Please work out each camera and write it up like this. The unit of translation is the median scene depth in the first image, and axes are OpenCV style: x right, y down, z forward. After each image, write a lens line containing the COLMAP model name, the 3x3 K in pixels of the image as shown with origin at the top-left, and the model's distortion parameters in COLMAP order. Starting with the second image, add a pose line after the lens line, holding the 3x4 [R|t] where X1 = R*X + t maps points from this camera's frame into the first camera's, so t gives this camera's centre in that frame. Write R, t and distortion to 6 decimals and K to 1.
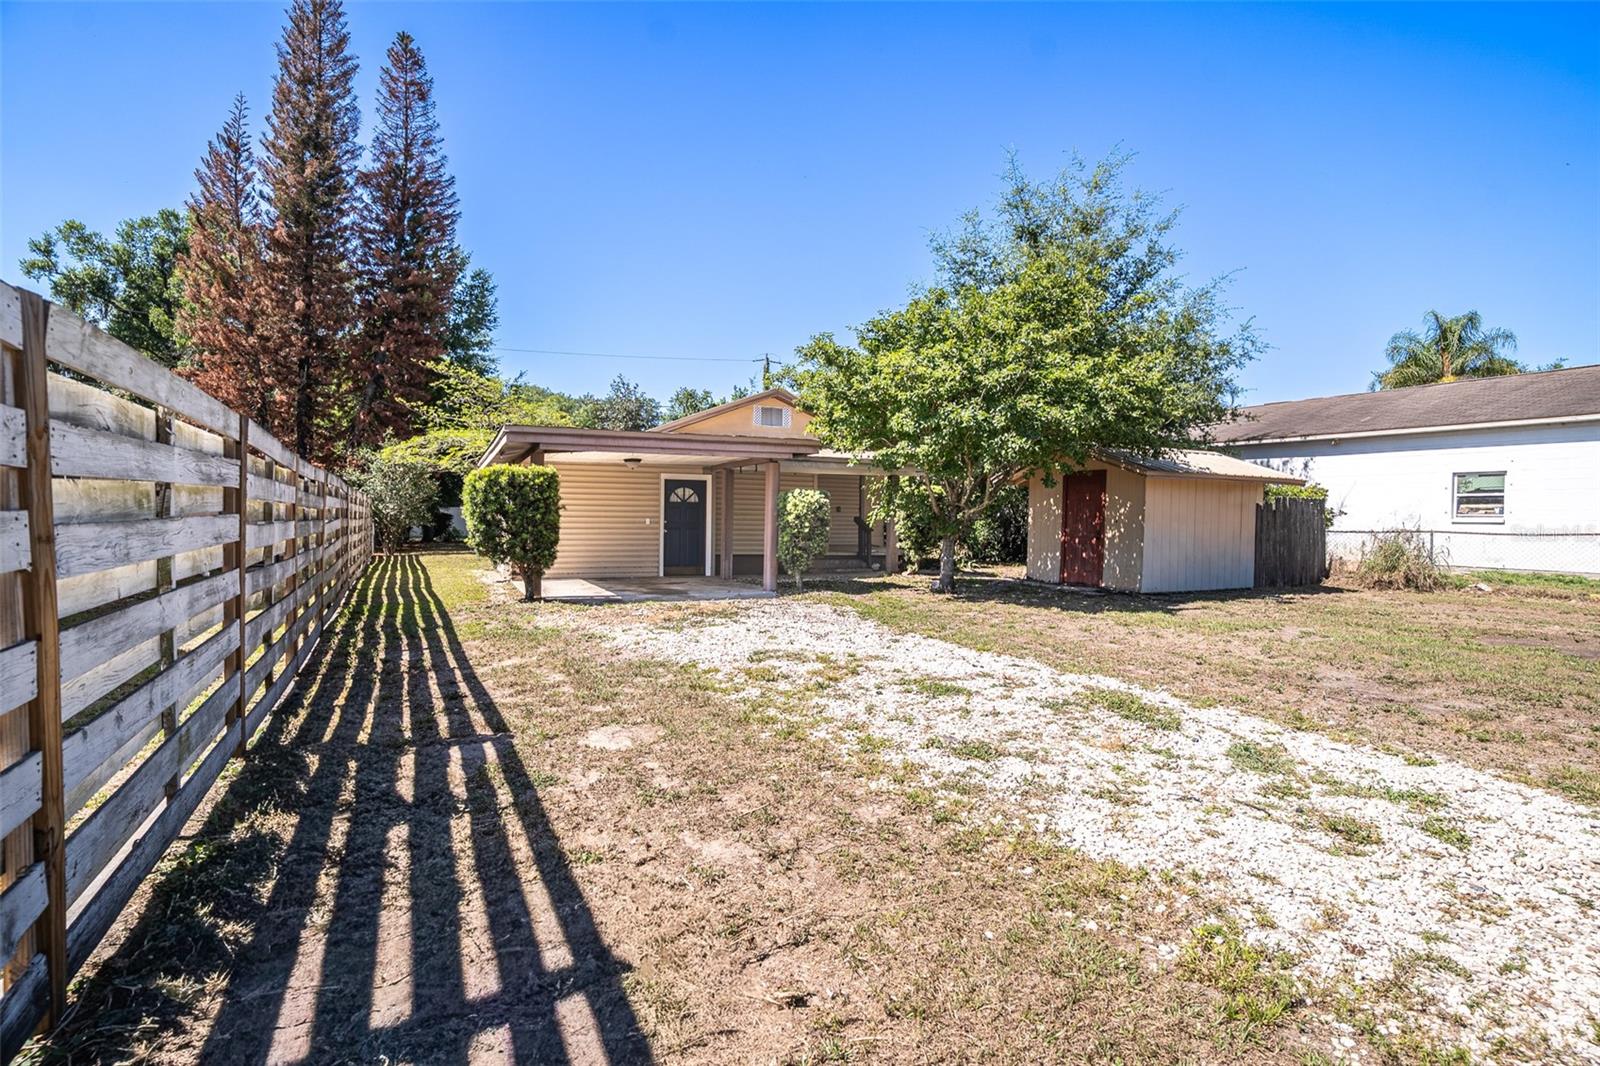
lens RADIAL K [[805.9, 0, 796.0], [0, 805.9, 523.4], [0, 0, 1]] dist [-0.019060, 0.002830]
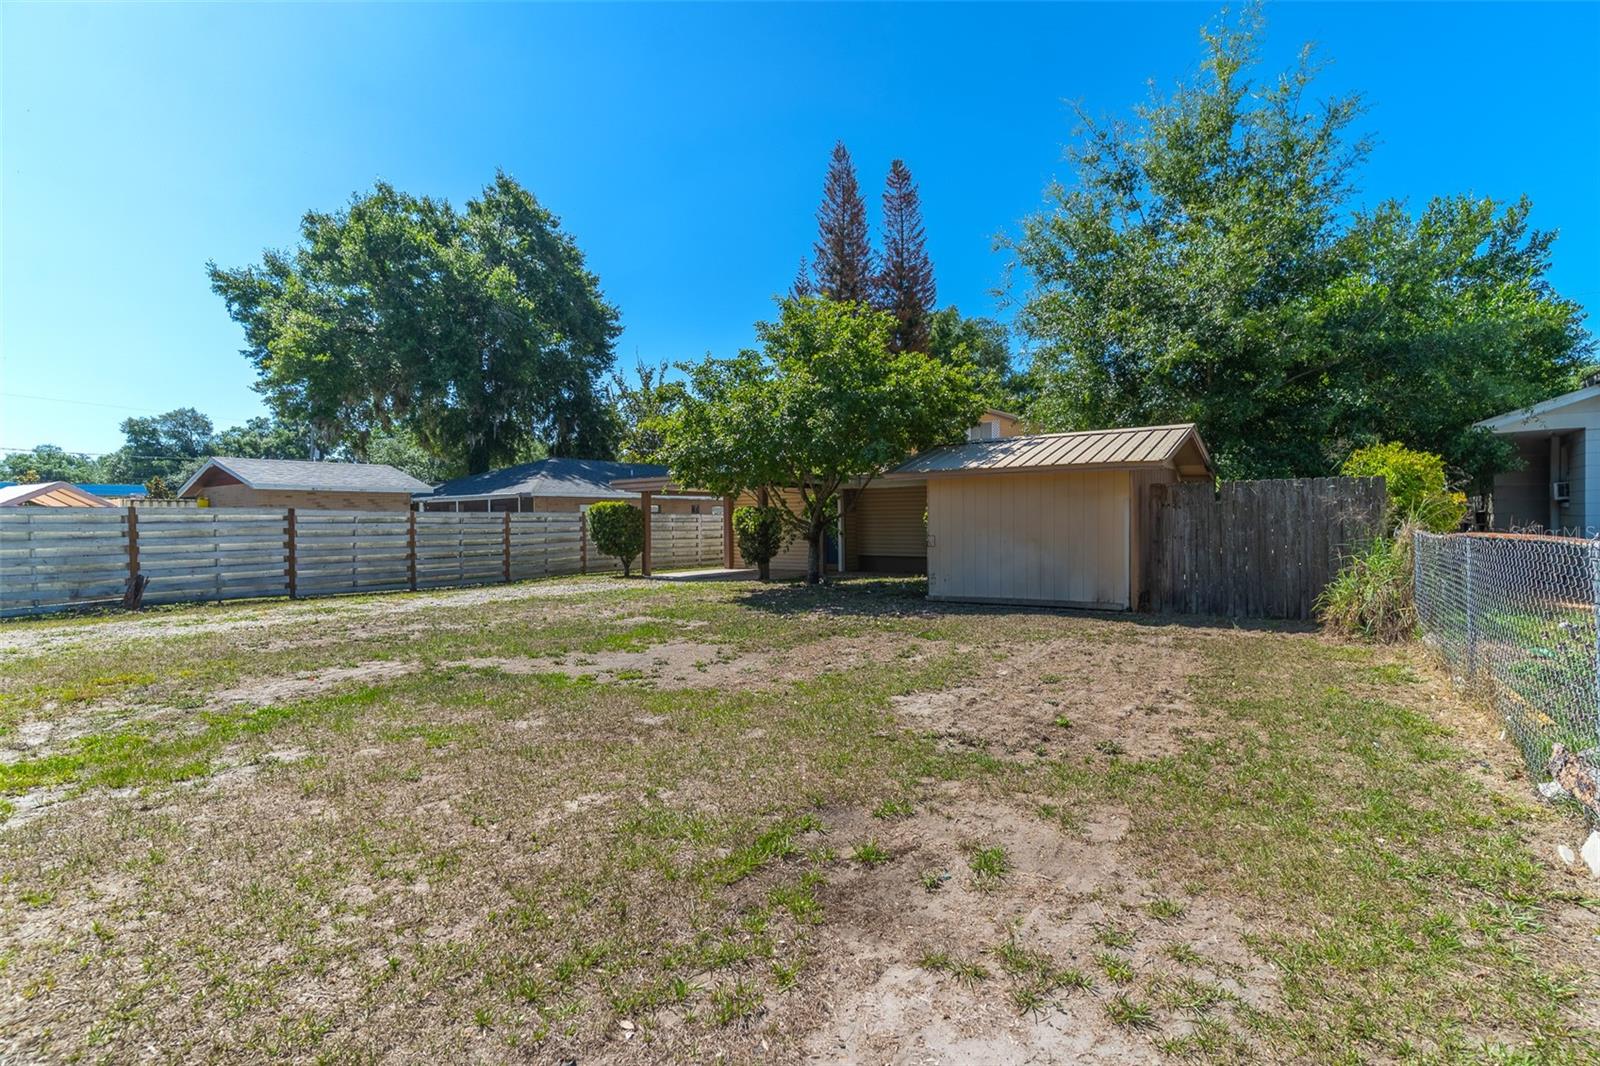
lens RADIAL K [[805.9, 0, 804.1], [0, 805.9, 546.8], [0, 0, 1]] dist [-0.019060, 0.002830]
pose [[0.497494, 0.006152, -0.867445, 0.626424], [0.012592, 0.999818, 0.014312, 0.003858], [0.867376, -0.018043, 0.497326, 0.206059]]
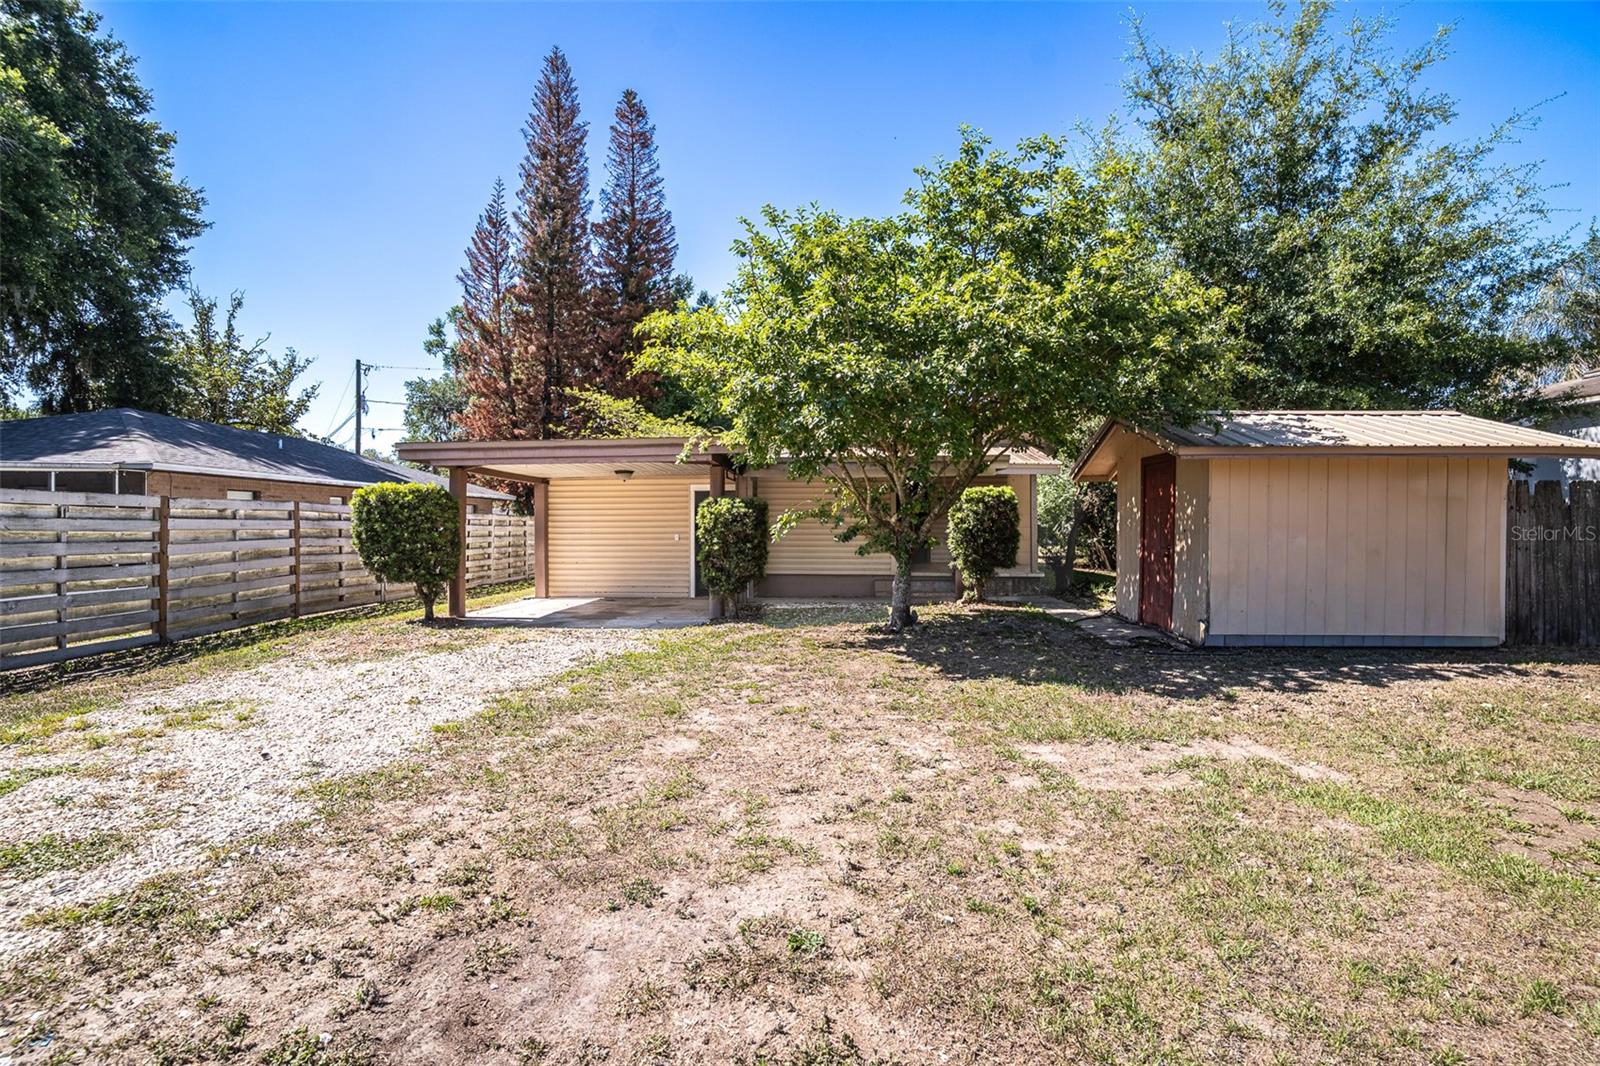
lens RADIAL K [[805.9, 0, 795.5], [0, 805.9, 523.9], [0, 0, 1]] dist [-0.019060, 0.002830]
pose [[0.879306, -0.017966, -0.475918, 0.234141], [0.010784, 0.999783, -0.017818, 0.000077], [0.476135, 0.010535, 0.879309, 0.160518]]
